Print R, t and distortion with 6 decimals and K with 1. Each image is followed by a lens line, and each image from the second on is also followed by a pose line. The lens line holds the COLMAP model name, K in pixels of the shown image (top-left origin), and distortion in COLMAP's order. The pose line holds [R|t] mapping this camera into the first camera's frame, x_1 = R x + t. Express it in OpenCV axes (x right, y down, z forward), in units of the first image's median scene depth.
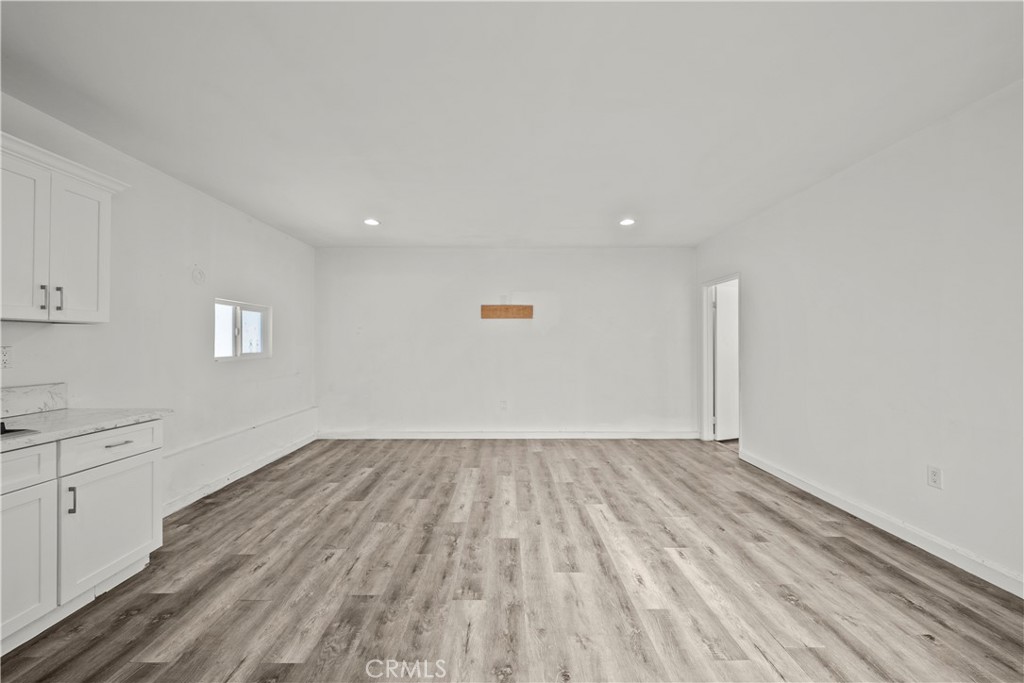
lens RADIAL K [[386.3, 0, 513.2], [0, 386.3, 340.2], [0, 0, 1]] dist [-0.005078, 0.000136]
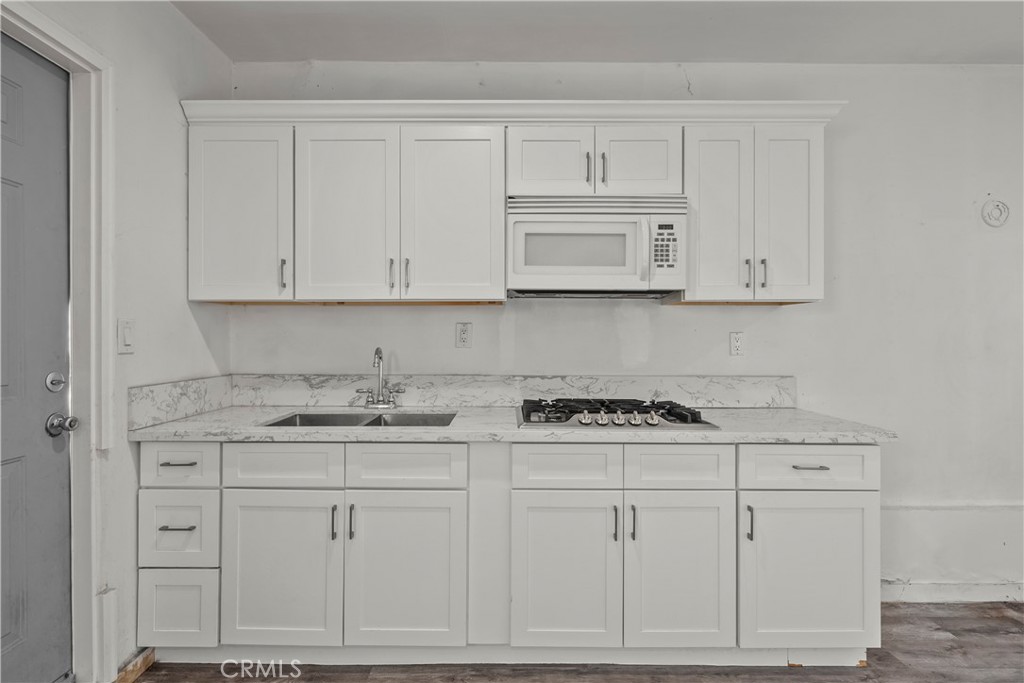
lens RADIAL K [[500.3, 0, 506.4], [0, 500.3, 335.2], [0, 0, 1]] dist [0.002990, 0.000578]
pose [[-0.011074, -0.005409, -0.999924, -0.074790], [0.007020, 0.999960, -0.005487, 0.021373], [0.999914, -0.007080, -0.011035, 0.355965]]
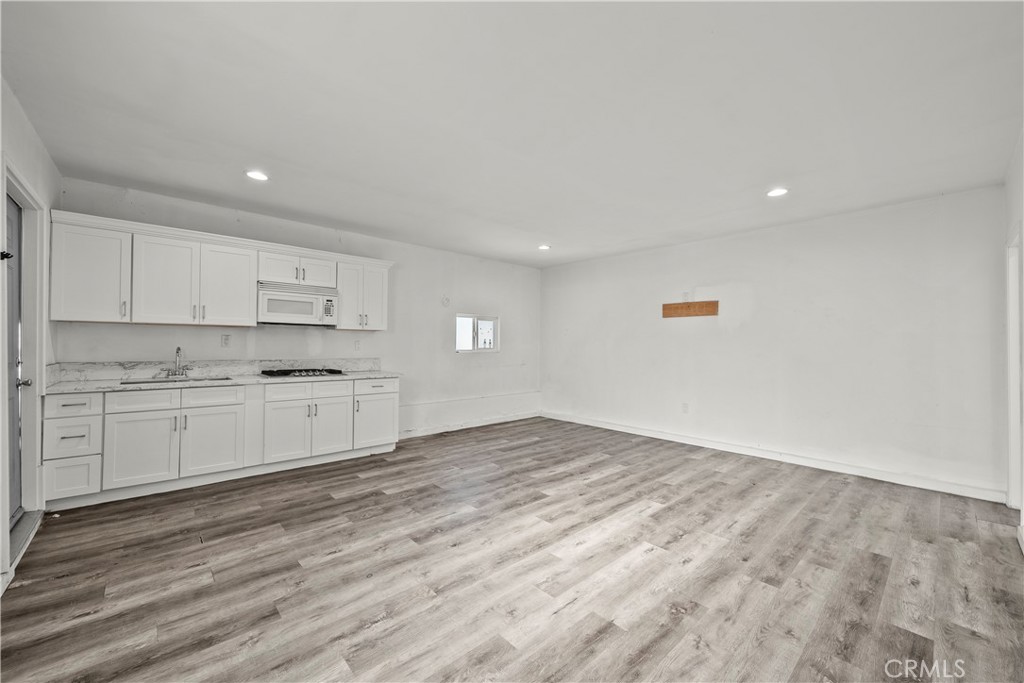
lens RADIAL K [[411.3, 0, 515.4], [0, 411.3, 340.6], [0, 0, 1]] dist [-0.006351, 0.000530]
pose [[0.667464, -0.001751, -0.744640, 0.953366], [-0.002870, 0.999984, -0.004924, 0.018125], [0.744637, 0.005424, 0.667448, 0.026309]]
